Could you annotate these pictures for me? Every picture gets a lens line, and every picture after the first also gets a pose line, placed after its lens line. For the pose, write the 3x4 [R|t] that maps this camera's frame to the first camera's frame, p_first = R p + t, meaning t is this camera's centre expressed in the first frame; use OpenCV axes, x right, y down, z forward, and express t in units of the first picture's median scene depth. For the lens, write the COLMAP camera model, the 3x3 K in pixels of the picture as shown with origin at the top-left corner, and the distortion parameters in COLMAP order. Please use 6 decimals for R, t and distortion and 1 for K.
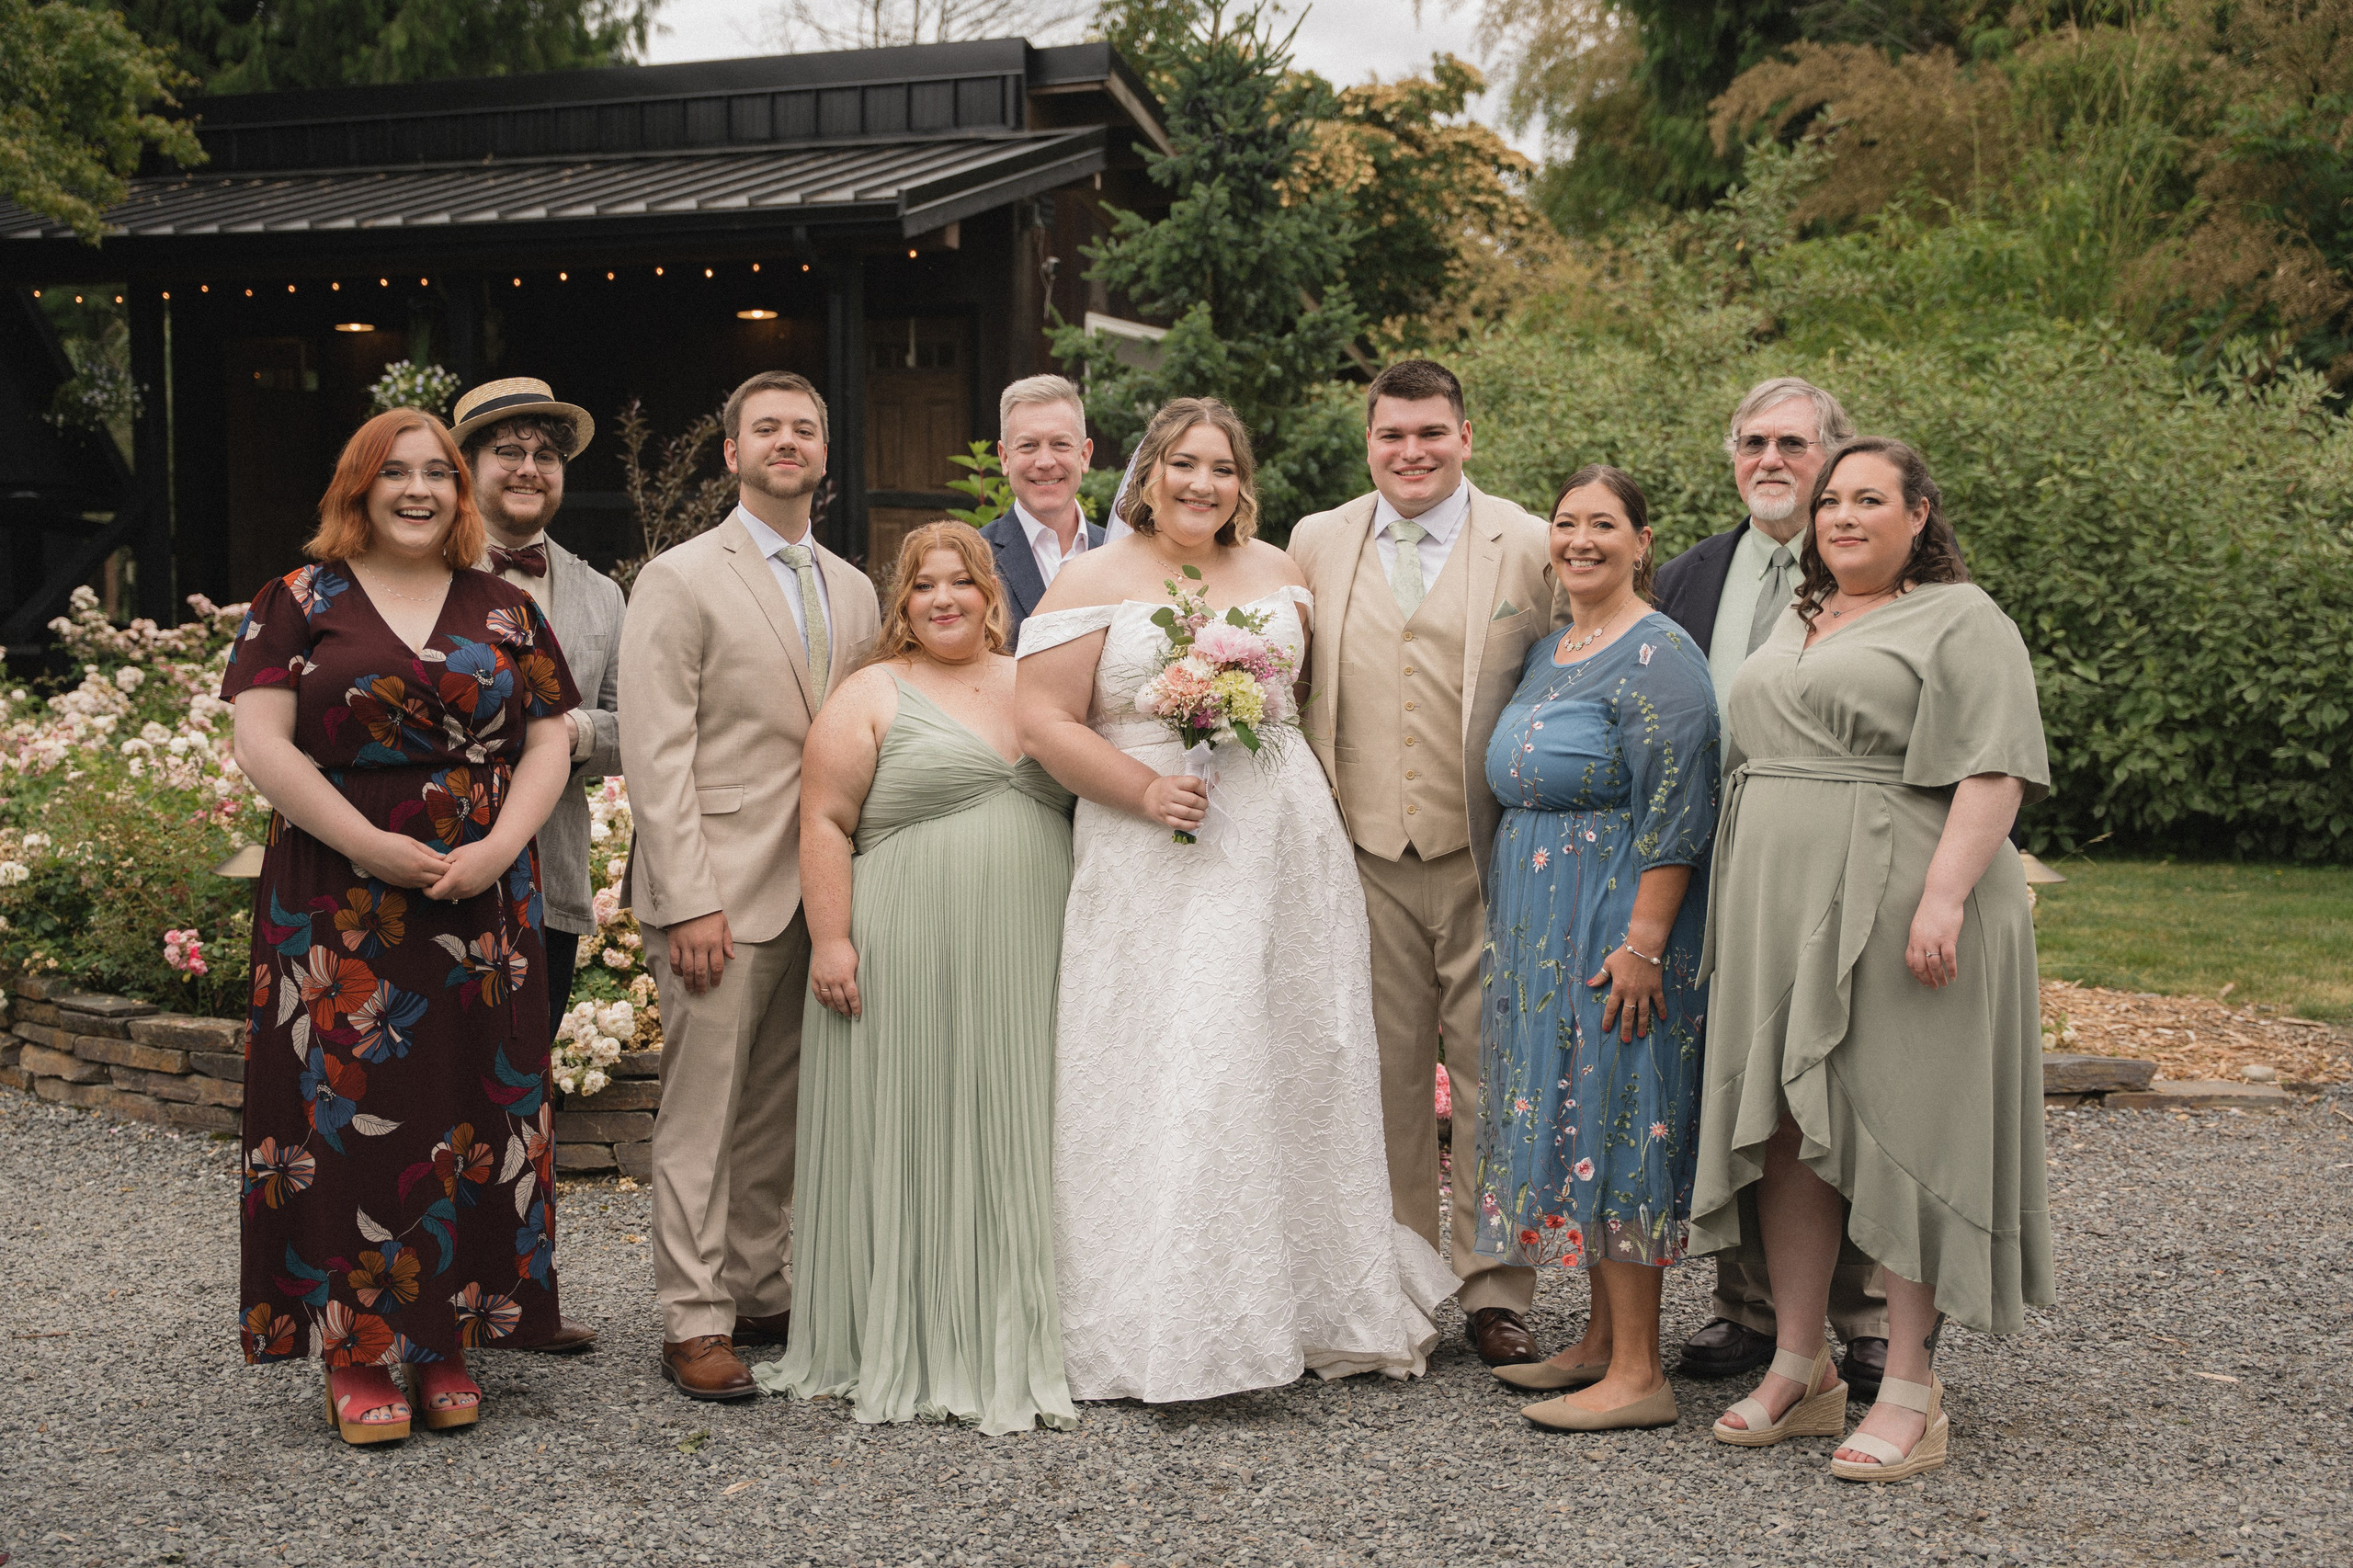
lens RADIAL K [[2911.1, 0, 1171.2], [0, 2911.1, 827.8], [0, 0, 1]] dist [0.040777, 0.000000]
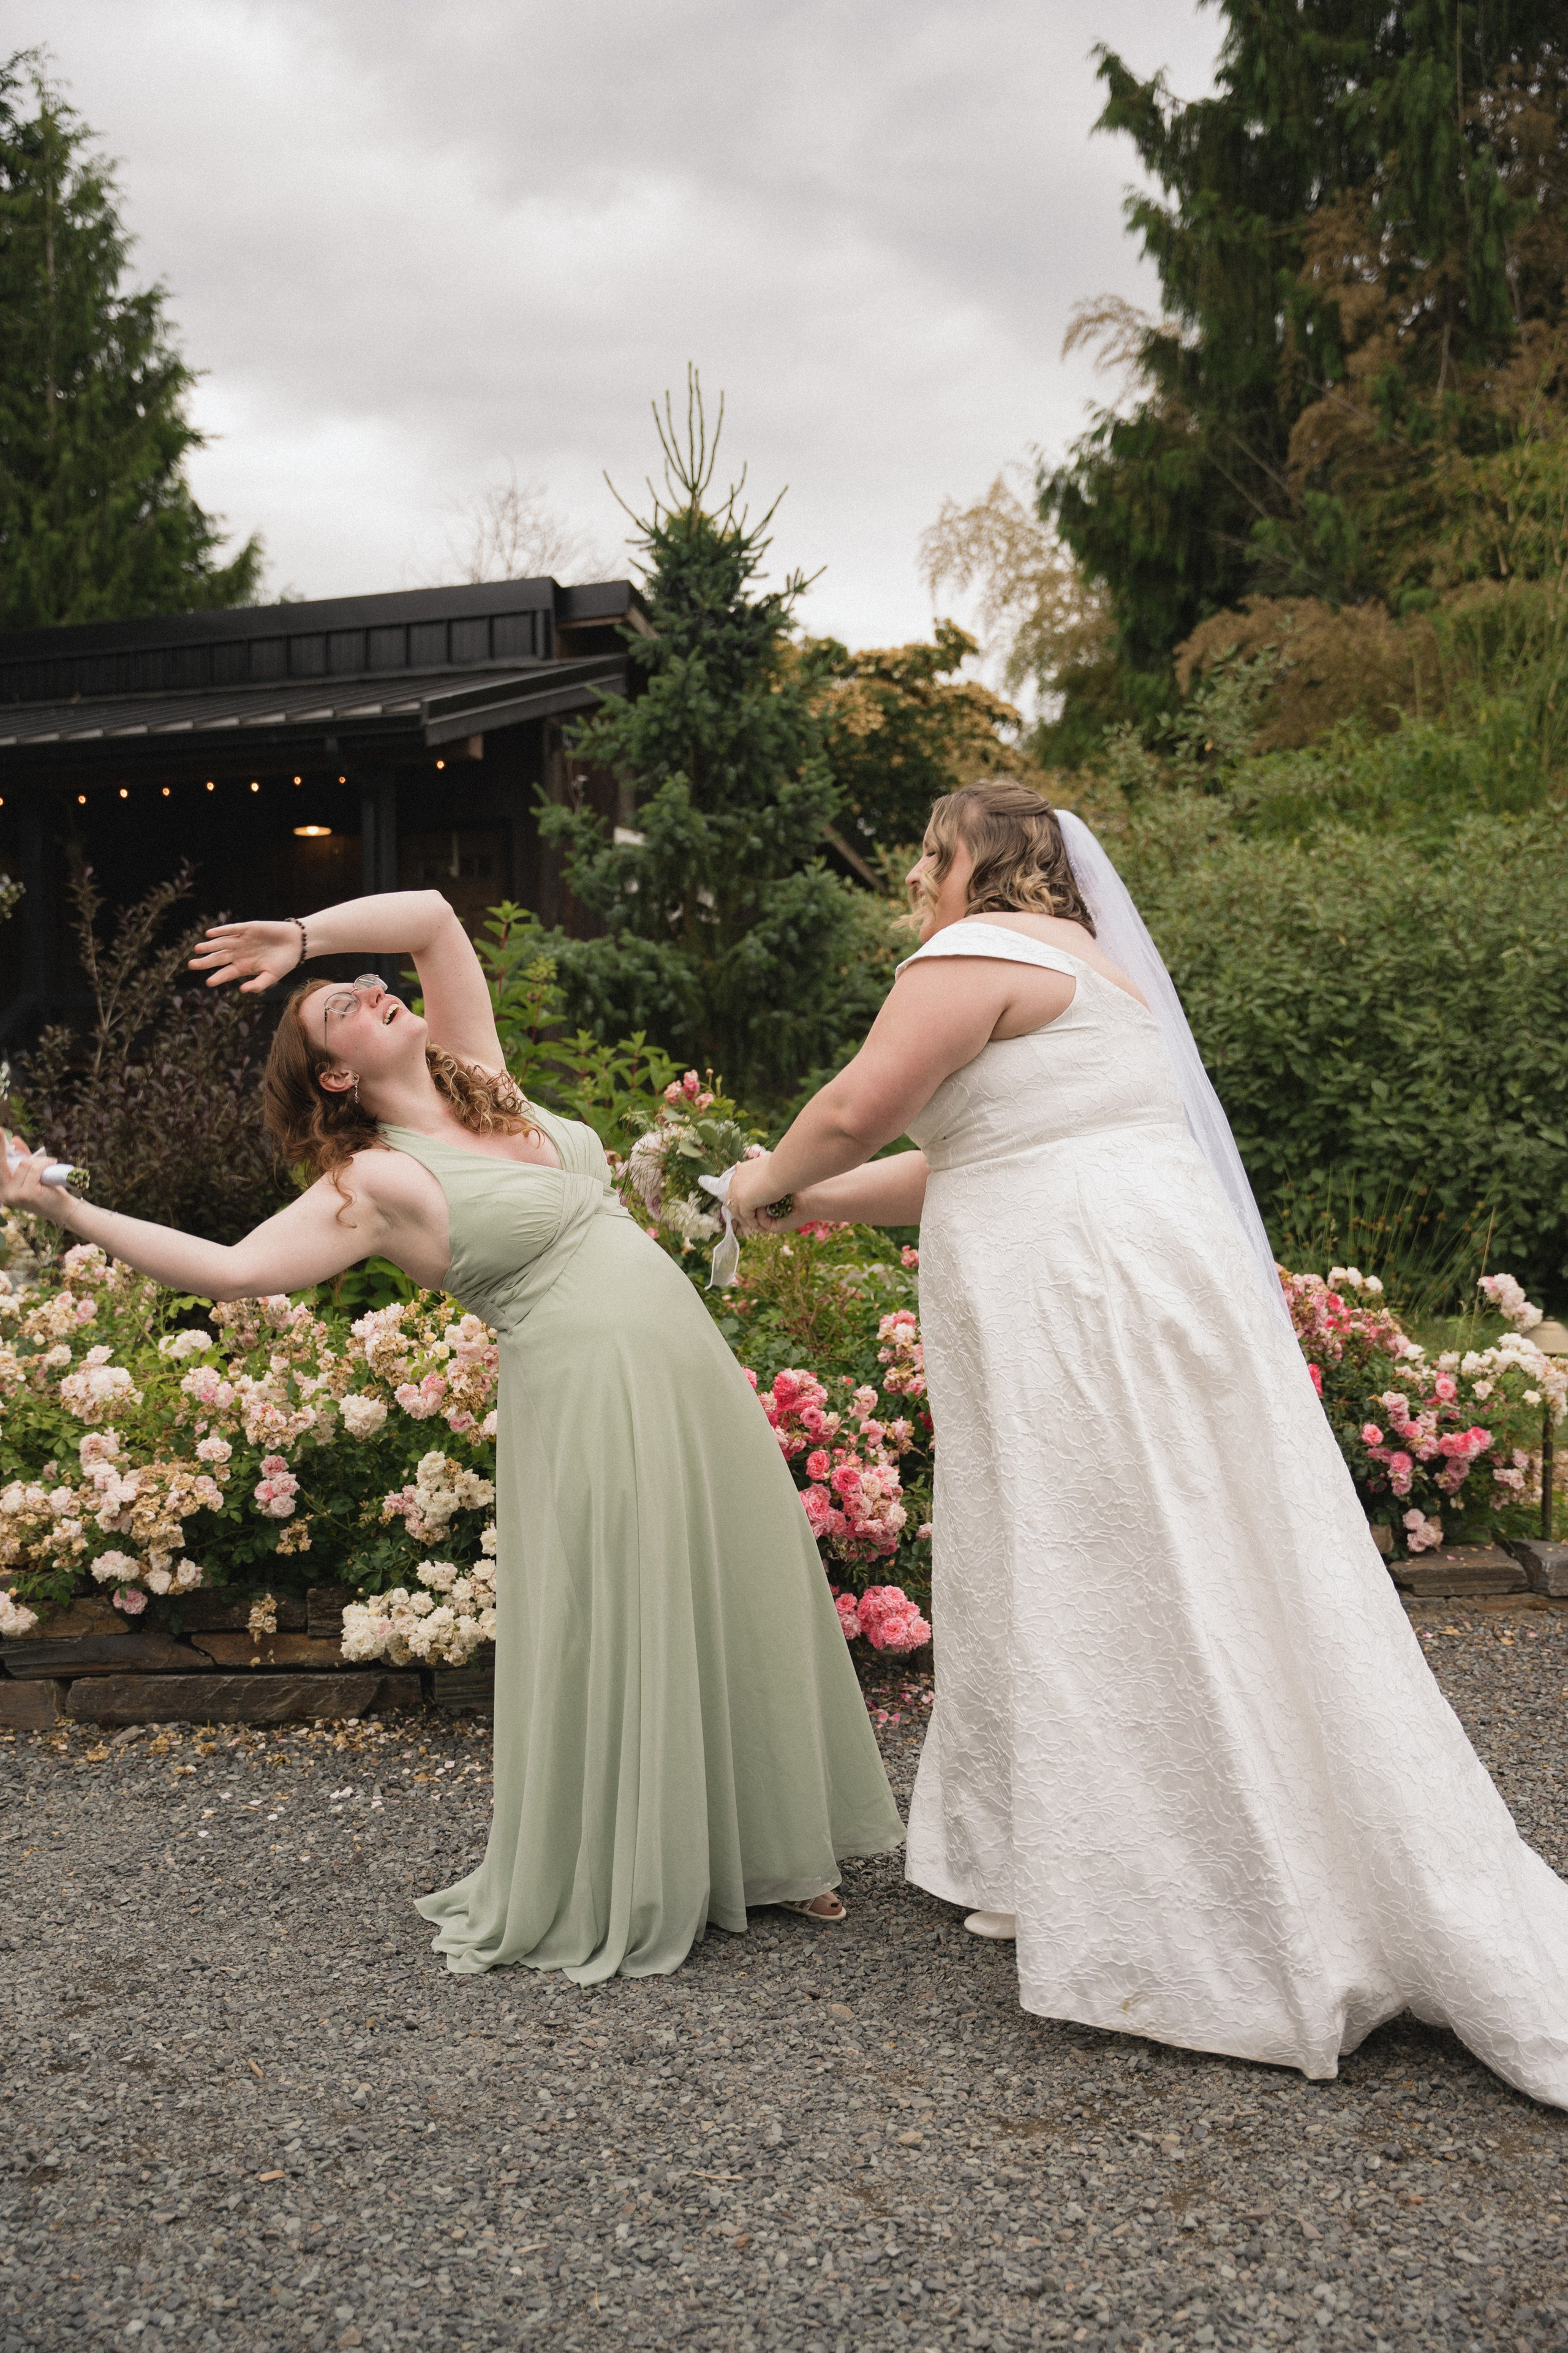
lens RADIAL K [[2377.8, 0, 762.7], [0, 2377.8, 1178.8], [0, 0, 1]] dist [-0.024488, 0.000000]
pose [[0.999905, -0.011193, 0.008103, 0.026403], [0.011563, 0.998820, -0.047179, -0.002032], [-0.007566, 0.047268, 0.998854, 0.163232]]
